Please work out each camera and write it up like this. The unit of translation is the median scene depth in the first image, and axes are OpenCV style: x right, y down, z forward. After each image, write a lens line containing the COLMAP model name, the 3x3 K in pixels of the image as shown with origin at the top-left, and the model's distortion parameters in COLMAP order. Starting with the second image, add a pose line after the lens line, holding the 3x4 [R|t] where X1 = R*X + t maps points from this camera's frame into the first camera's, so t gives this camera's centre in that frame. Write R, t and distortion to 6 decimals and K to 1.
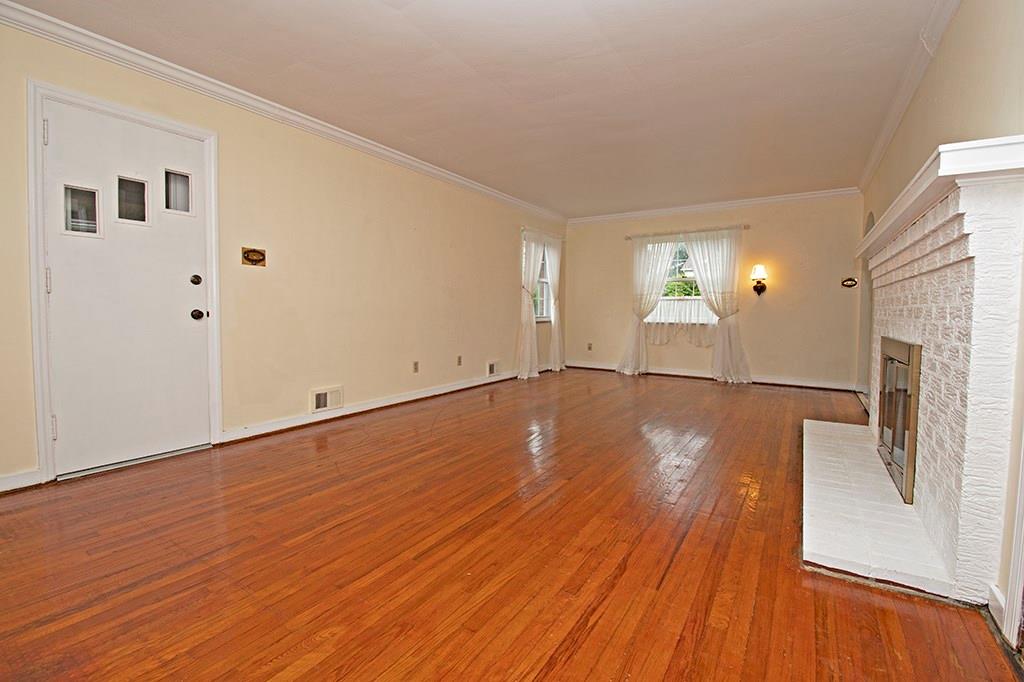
lens RADIAL K [[451.5, 0, 525.6], [0, 451.5, 326.7], [0, 0, 1]] dist [0.009814, -0.016730]
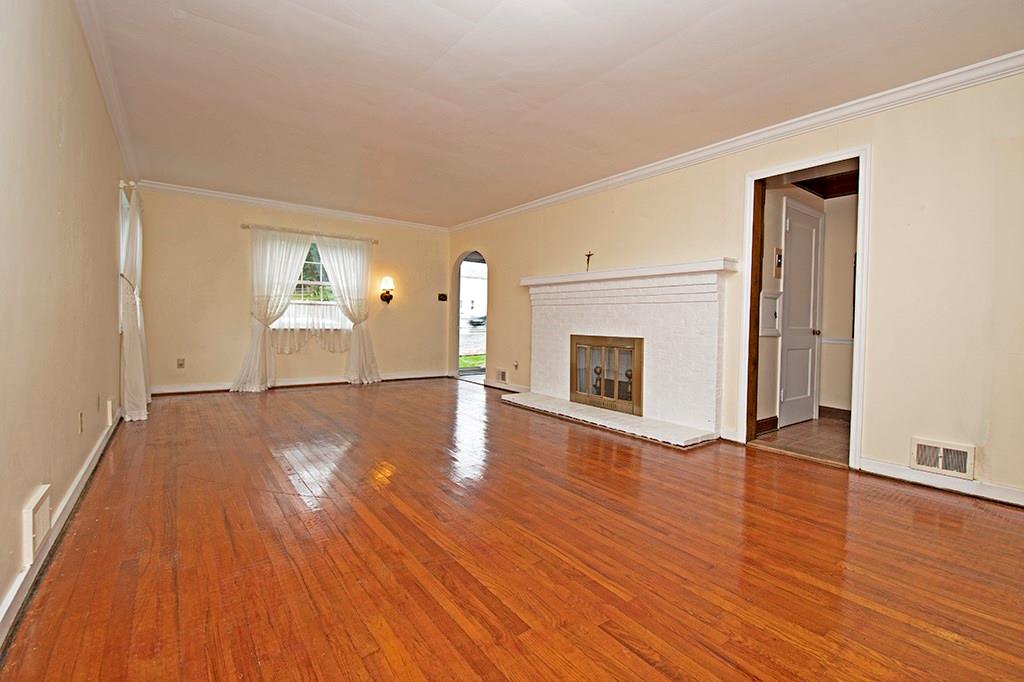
lens RADIAL K [[451.5, 0, 525.6], [0, 451.5, 326.7], [0, 0, 1]] dist [0.009814, -0.016730]
pose [[0.342244, -0.011312, 0.939543, -0.413127], [0.017214, 0.999835, 0.005767, -0.010901], [-0.939454, 0.014200, 0.342382, 0.263057]]
